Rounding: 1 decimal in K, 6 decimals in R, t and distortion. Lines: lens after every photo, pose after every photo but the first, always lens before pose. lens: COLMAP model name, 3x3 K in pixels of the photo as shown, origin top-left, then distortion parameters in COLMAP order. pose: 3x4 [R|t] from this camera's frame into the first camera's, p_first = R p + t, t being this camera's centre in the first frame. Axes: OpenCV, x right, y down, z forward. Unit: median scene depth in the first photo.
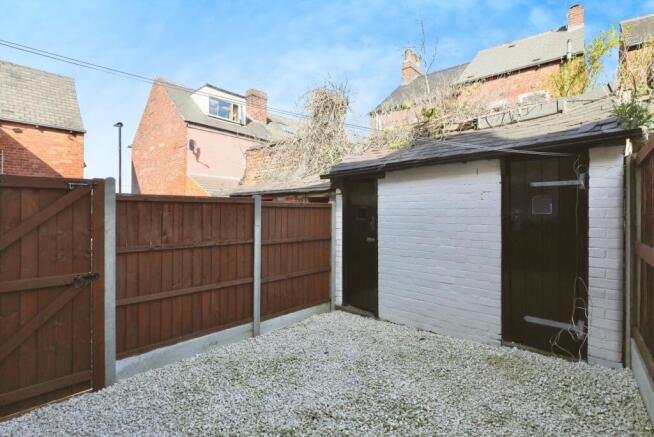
lens RADIAL K [[291.8, 0, 332.6], [0, 291.8, 215.2], [0, 0, 1]] dist [-0.003192, 0.001564]
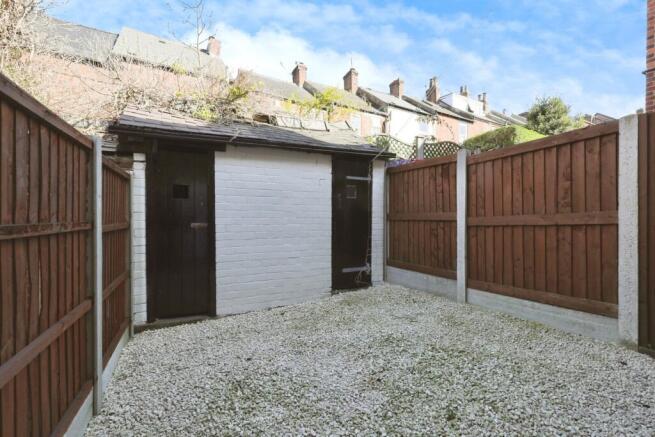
lens RADIAL K [[292.3, 0, 333.1], [0, 292.3, 219.4], [0, 0, 1]] dist [-0.003192, 0.001564]
pose [[0.373799, -0.012965, 0.927419, -0.589805], [0.001823, 0.999911, 0.013244, 0.072356], [-0.927508, -0.003260, 0.373789, 0.440815]]
